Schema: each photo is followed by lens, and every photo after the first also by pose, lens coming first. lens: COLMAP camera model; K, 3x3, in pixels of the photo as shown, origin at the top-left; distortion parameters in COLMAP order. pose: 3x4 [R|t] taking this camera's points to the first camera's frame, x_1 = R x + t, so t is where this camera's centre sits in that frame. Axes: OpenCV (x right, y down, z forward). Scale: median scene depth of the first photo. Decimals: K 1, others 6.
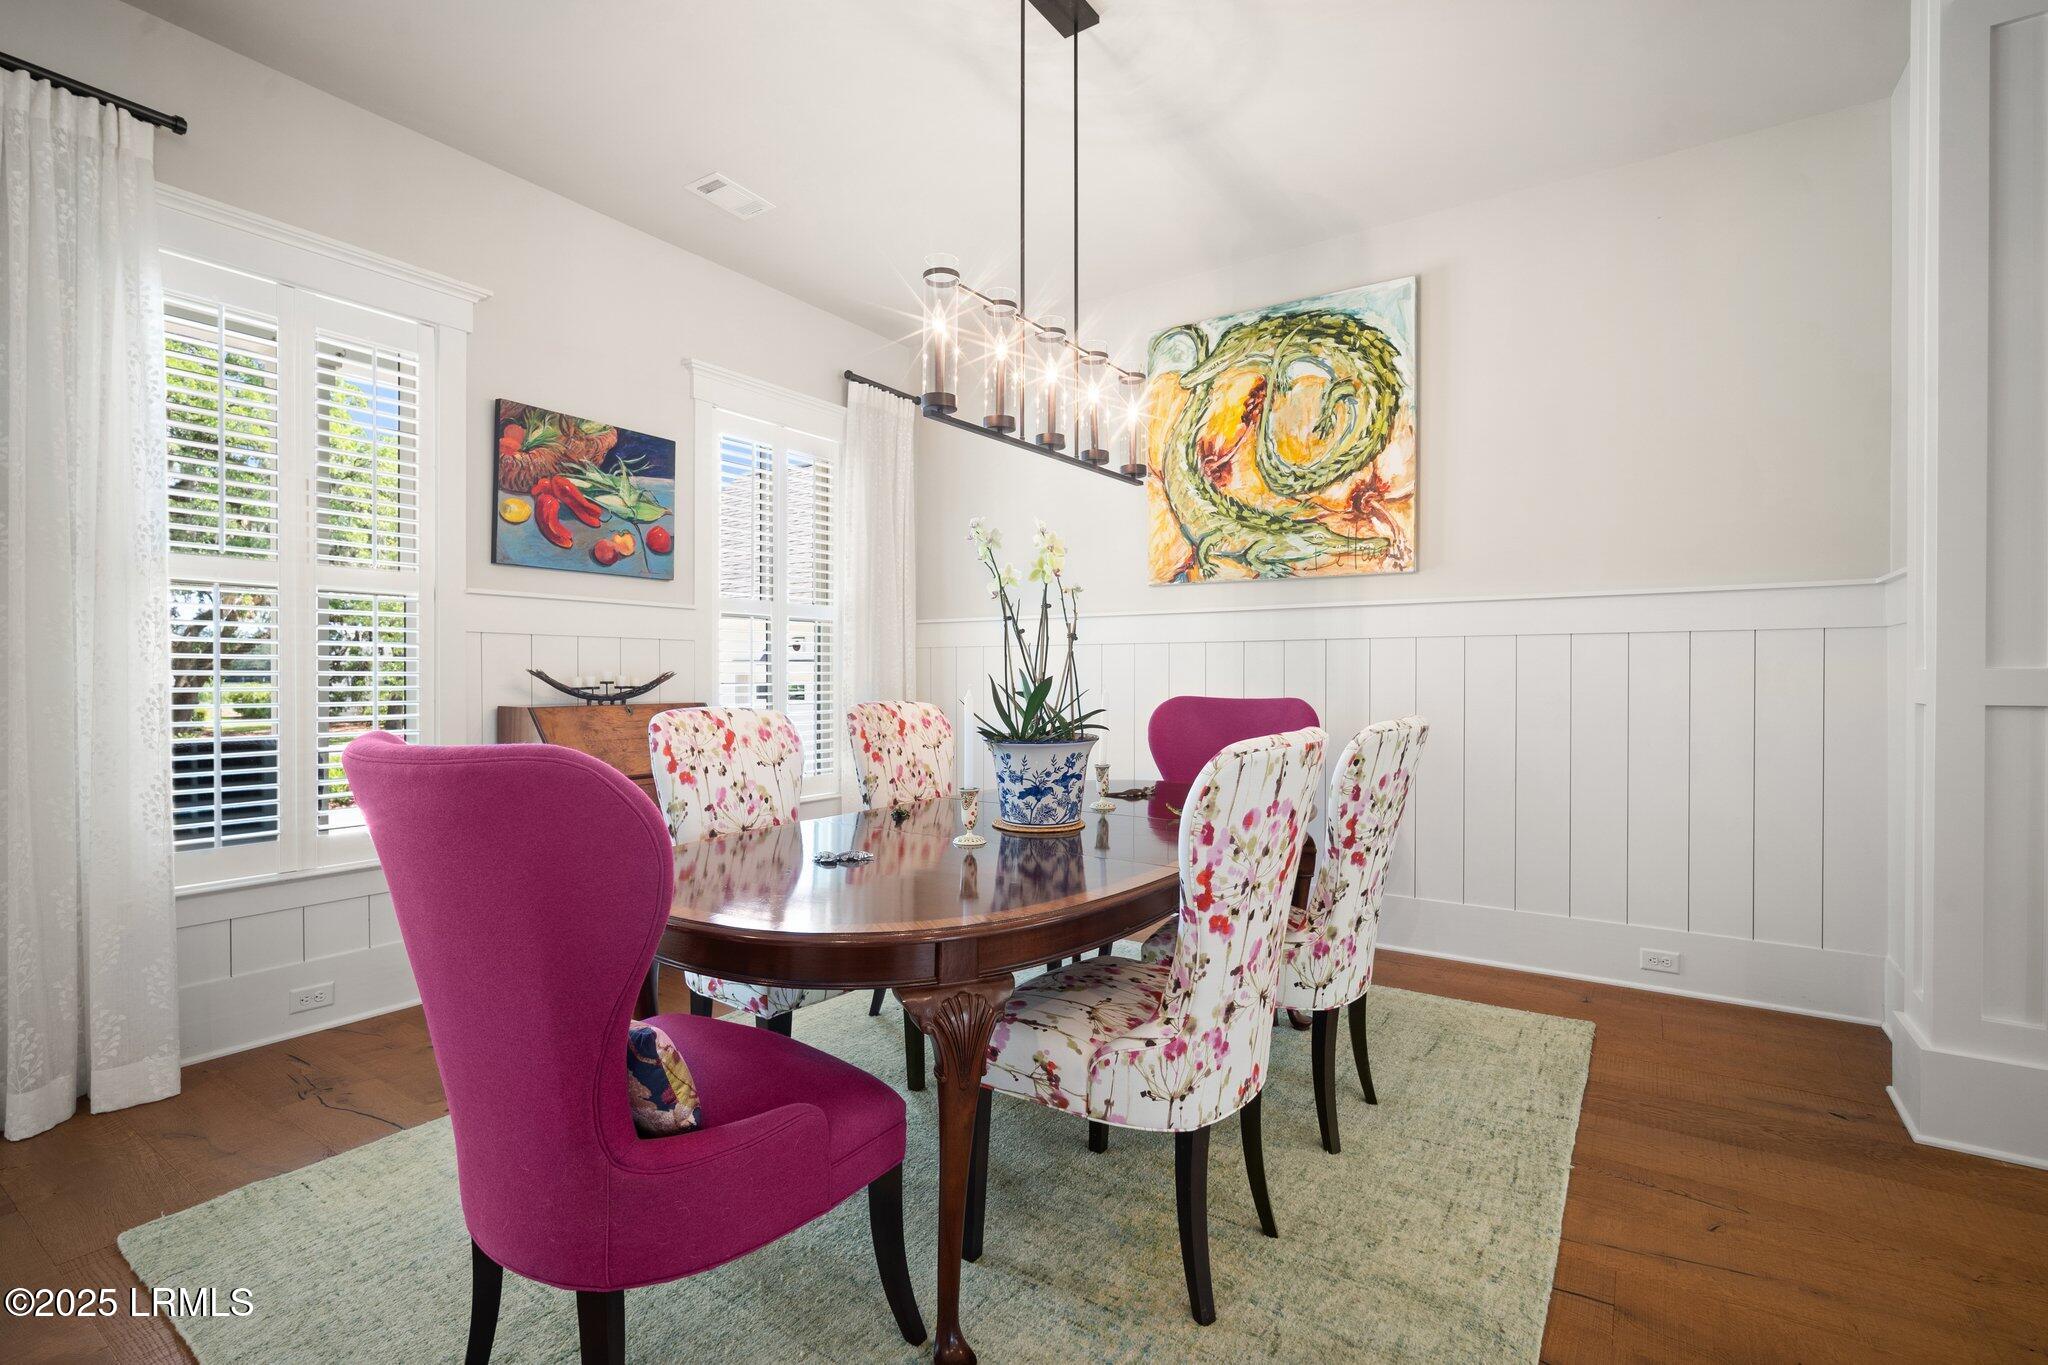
lens RADIAL K [[916.2, 0, 1030.9], [0, 916.2, 670.1], [0, 0, 1]] dist [-0.009644, 0.002572]
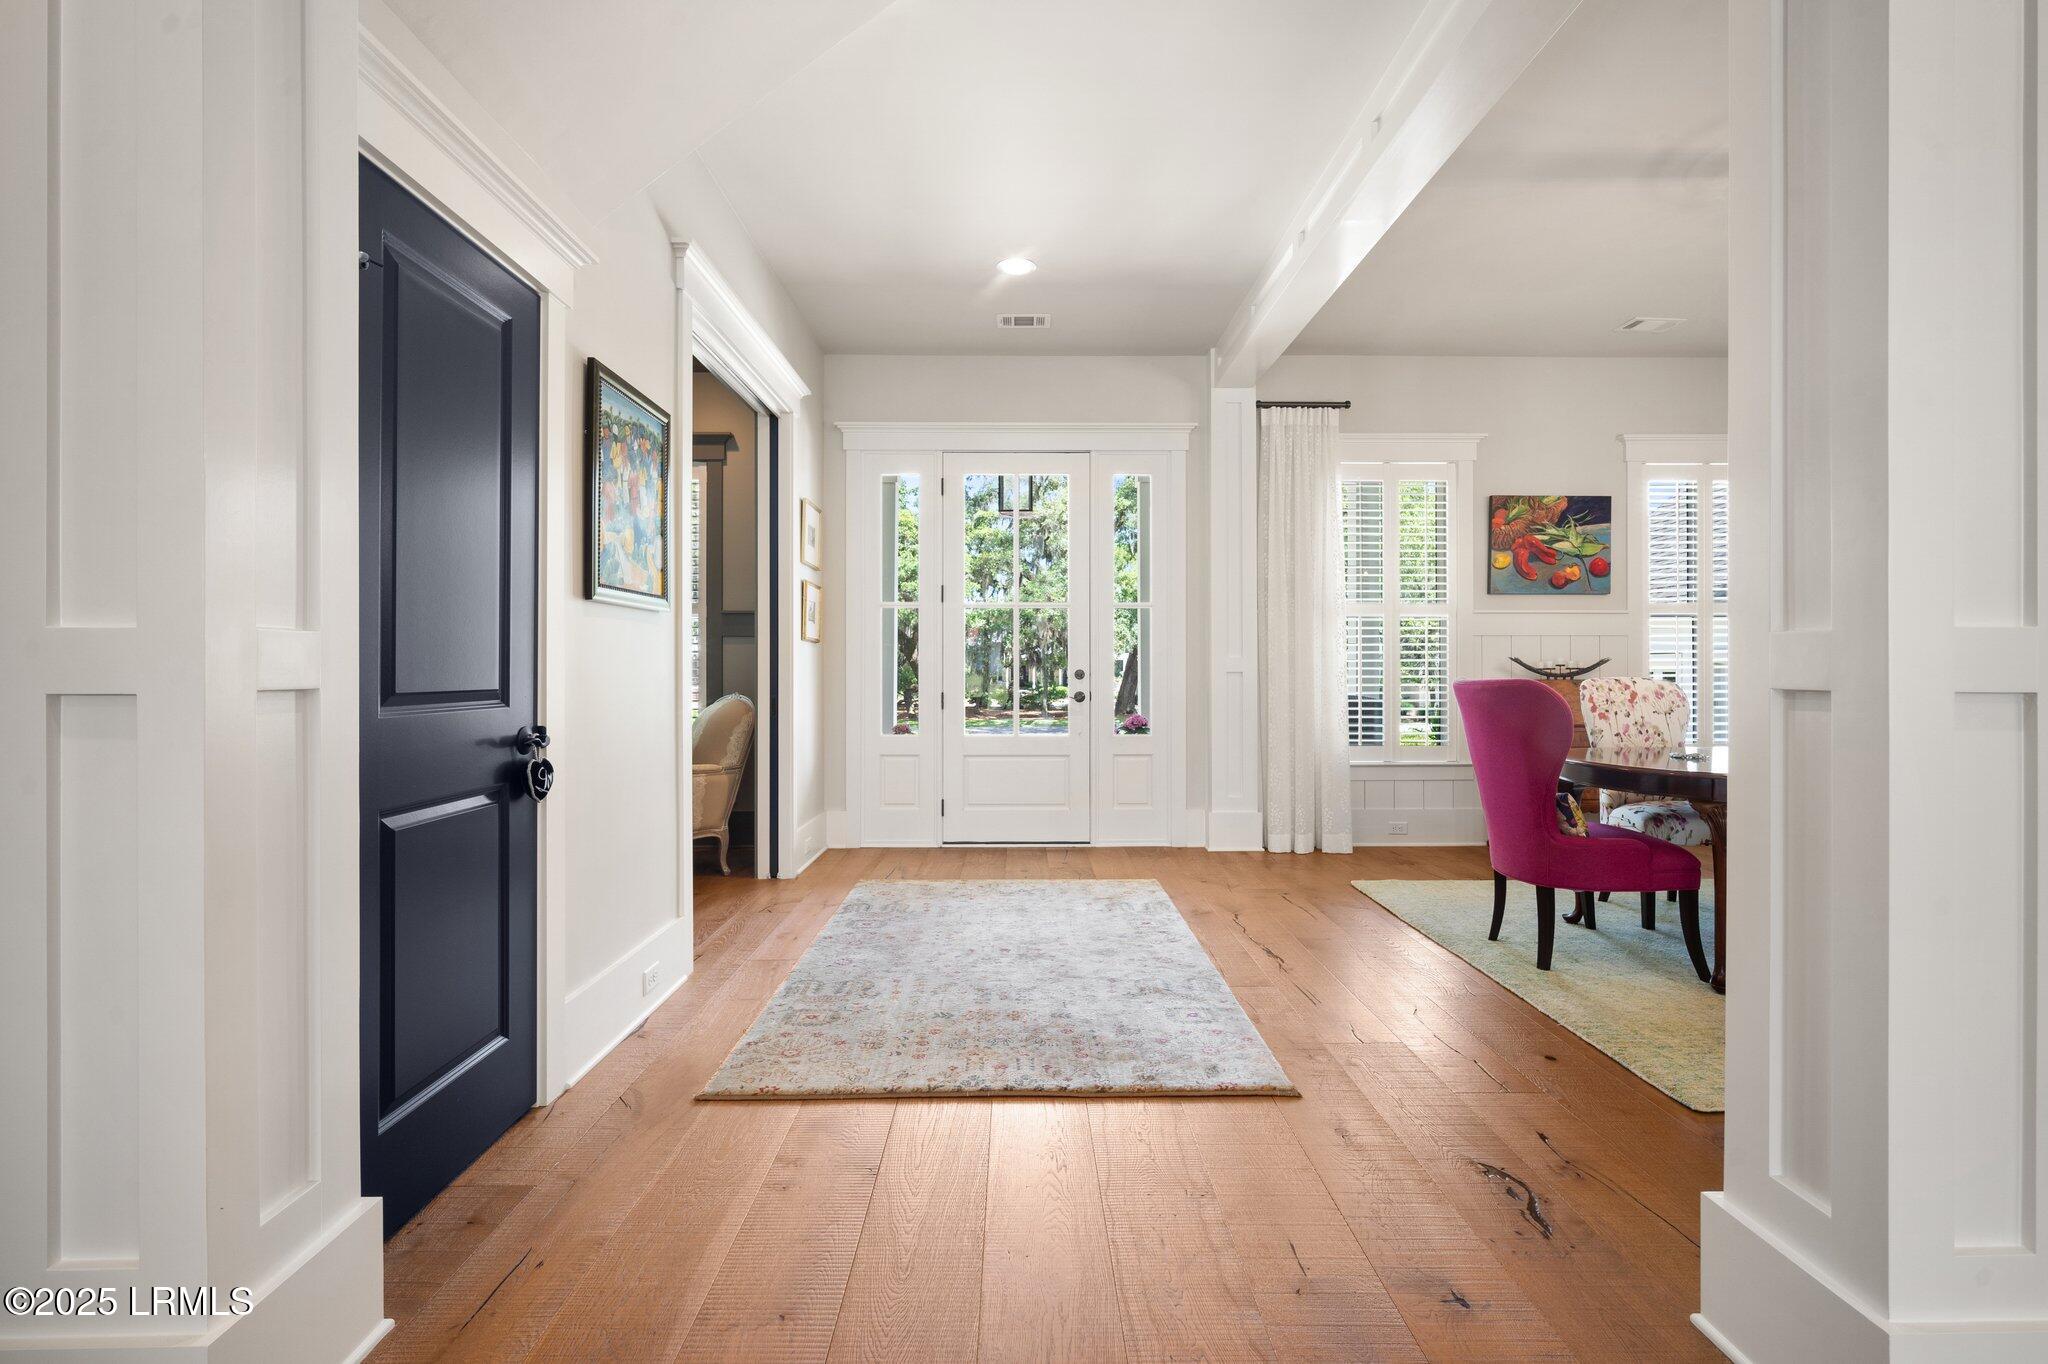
lens RADIAL K [[916.2, 0, 1020.7], [0, 916.2, 675.6], [0, 0, 1]] dist [-0.009644, 0.002572]
pose [[0.554807, 0.004263, -0.831968, 0.473779], [0.006295, 0.999937, 0.009322, 0.016594], [0.831956, -0.010409, 0.554745, -0.926224]]
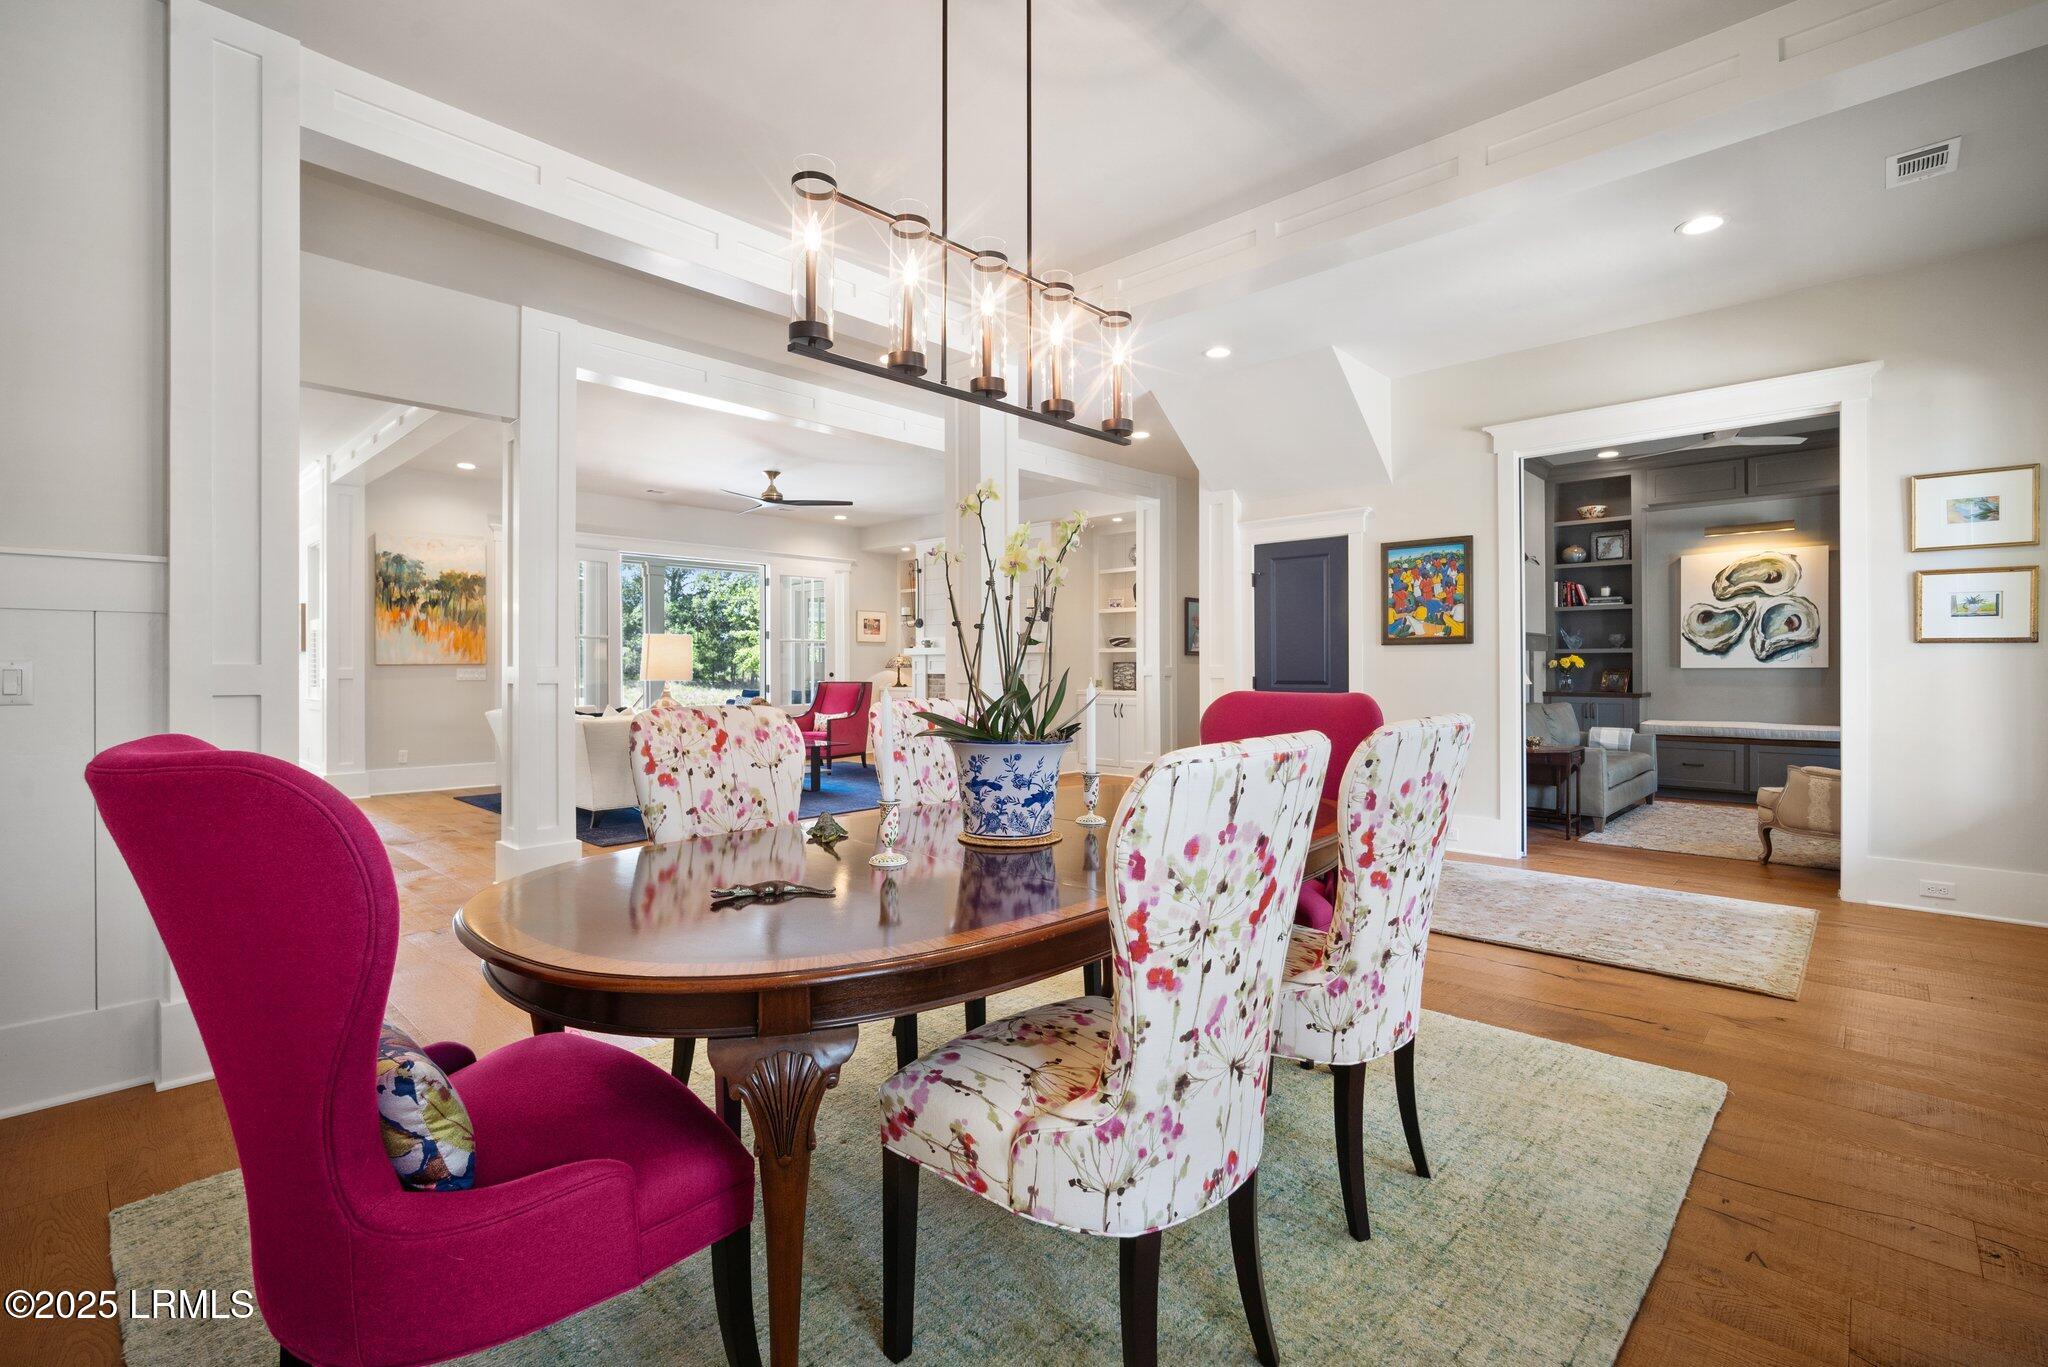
lens RADIAL K [[916.2, 0, 1024.8], [0, 916.2, 669.5], [0, 0, 1]] dist [-0.009644, 0.002572]
pose [[0.993198, -0.004545, -0.116349, 0.100230], [0.004721, 0.999988, 0.001239, 0.005088], [0.116341, -0.001780, 0.993208, 0.111316]]
